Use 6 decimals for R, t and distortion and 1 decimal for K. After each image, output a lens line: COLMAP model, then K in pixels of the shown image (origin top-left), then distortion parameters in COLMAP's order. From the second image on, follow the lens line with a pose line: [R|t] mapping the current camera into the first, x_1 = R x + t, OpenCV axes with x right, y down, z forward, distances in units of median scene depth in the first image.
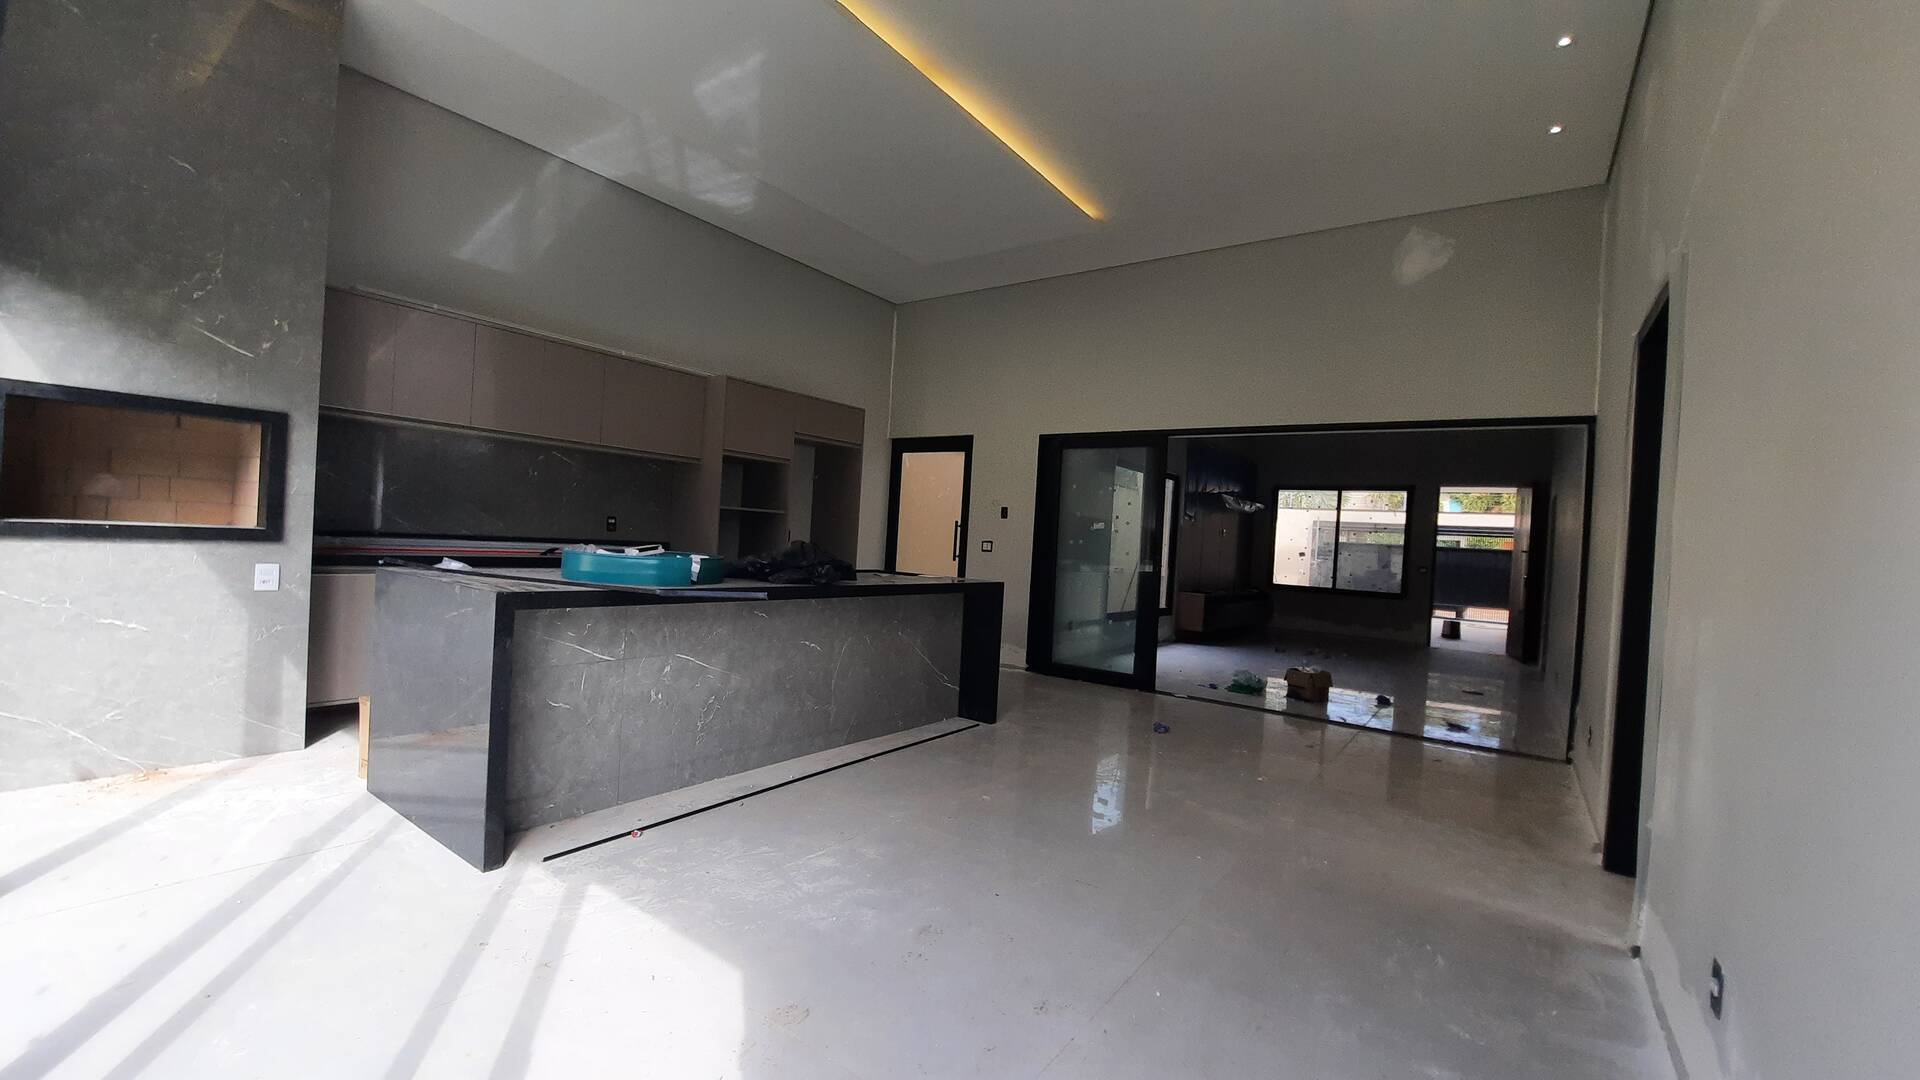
lens RADIAL K [[763.8, 0, 968.4], [0, 763.8, 541.8], [0, 0, 1]] dist [-0.005077, -0.001772]
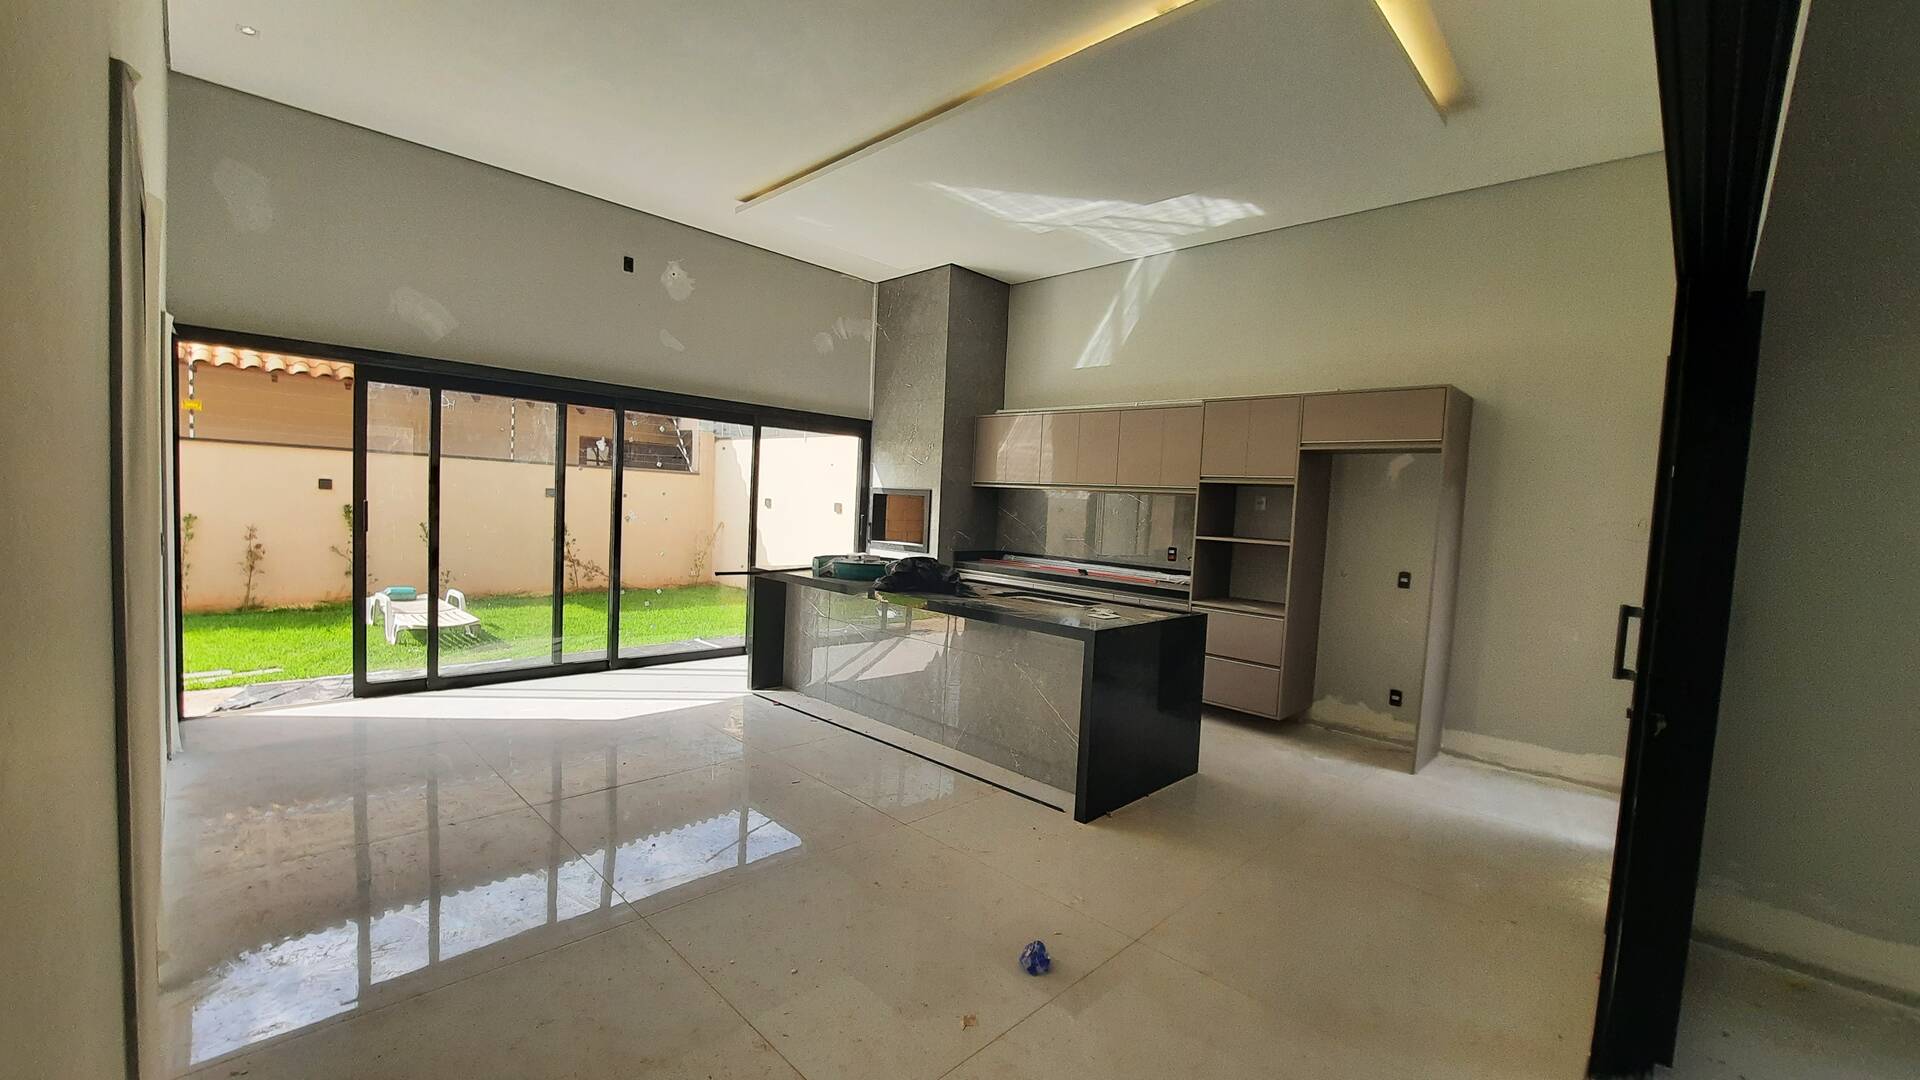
lens RADIAL K [[763.8, 0, 963.3], [0, 763.8, 555.4], [0, 0, 1]] dist [-0.005077, -0.001772]
pose [[-0.155610, 0.006665, -0.987796, 0.801369], [-0.067453, 0.997571, 0.017357, -0.024896], [0.985513, 0.069330, -0.154782, 1.022591]]
